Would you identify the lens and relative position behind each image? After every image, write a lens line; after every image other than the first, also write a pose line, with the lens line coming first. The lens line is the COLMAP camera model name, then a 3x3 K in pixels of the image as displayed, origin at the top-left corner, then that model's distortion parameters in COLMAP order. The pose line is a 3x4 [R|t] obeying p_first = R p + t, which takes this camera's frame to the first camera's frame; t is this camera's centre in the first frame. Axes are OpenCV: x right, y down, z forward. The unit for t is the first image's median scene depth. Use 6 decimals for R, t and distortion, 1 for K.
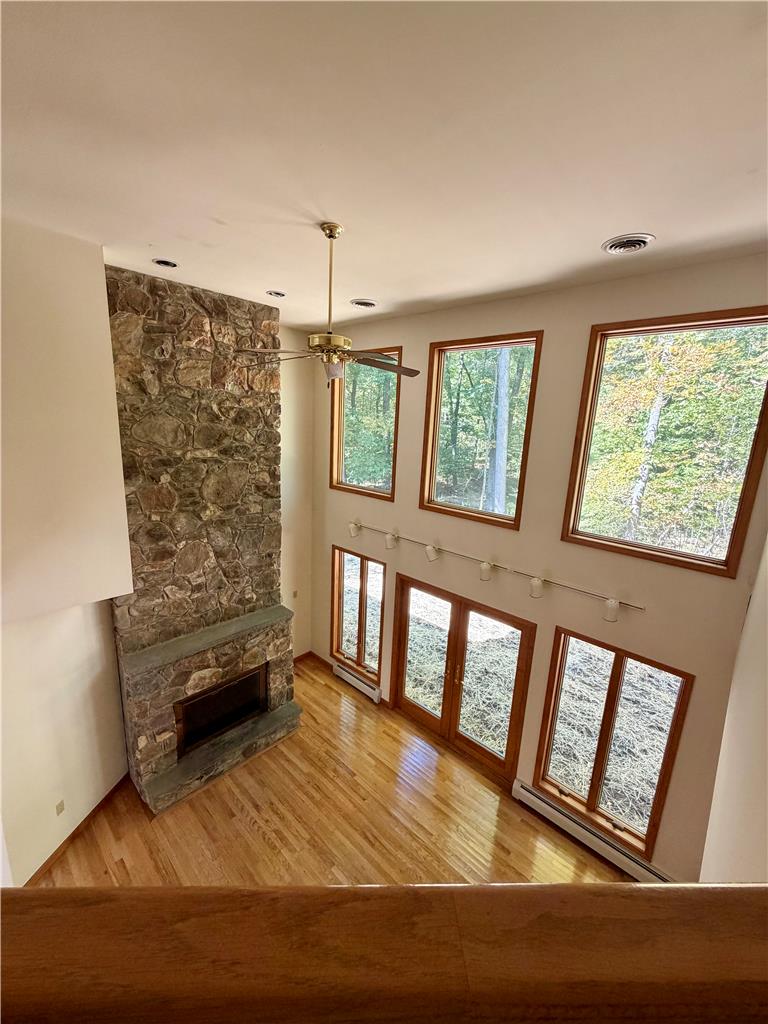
lens RADIAL K [[409.2, 0, 387.2], [0, 409.2, 511.4], [0, 0, 1]] dist [-0.006063, 0.000812]
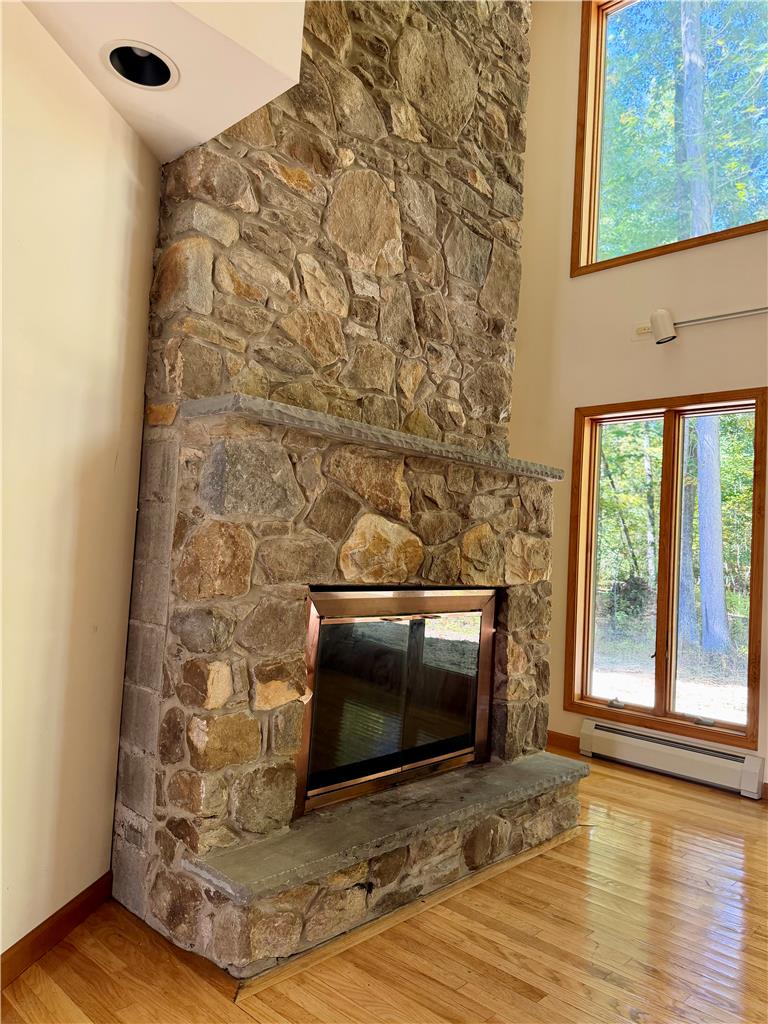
lens RADIAL K [[724.6, 0, 384.4], [0, 724.6, 518.4], [0, 0, 1]] dist [0.033010, -0.041304]
pose [[0.999764, 0.006726, -0.020667, -0.441916], [-0.011882, 0.965367, -0.260626, 0.543861], [0.018198, 0.260810, 0.965219, 0.445870]]
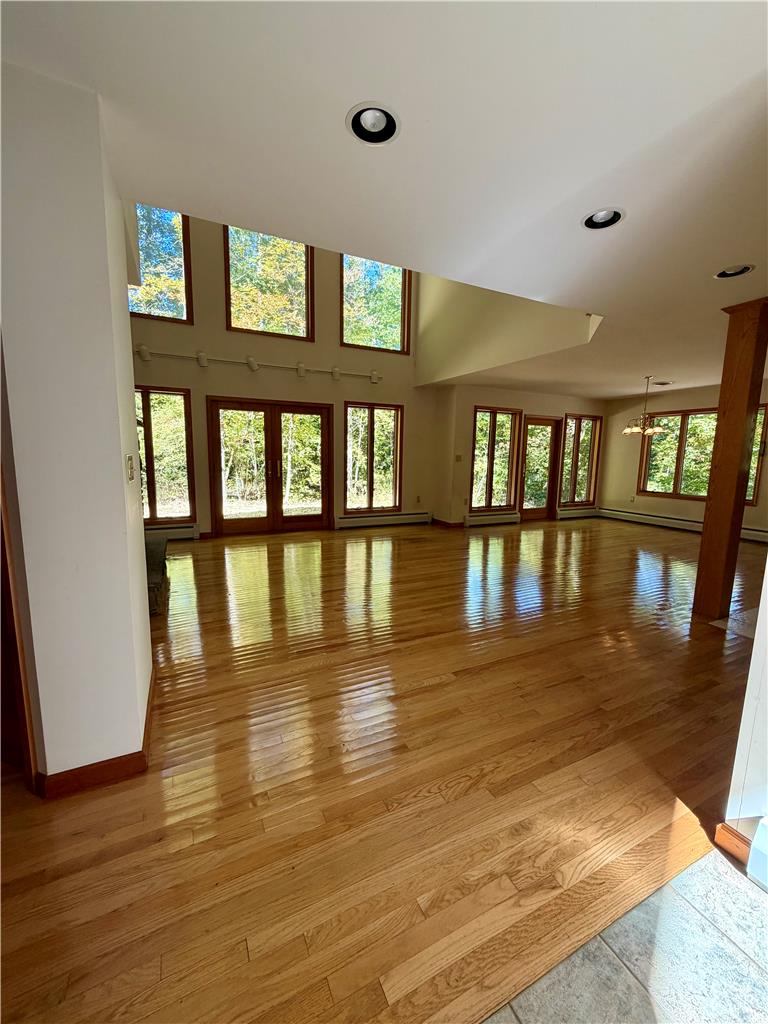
lens RADIAL K [[409.2, 0, 381.5], [0, 409.2, 510.9], [0, 0, 1]] dist [-0.006063, 0.000812]
pose [[0.363058, -0.174625, 0.915257, -1.034186], [0.202134, 0.973650, 0.105585, 0.521543], [-0.909577, 0.146671, 0.388789, 0.254976]]
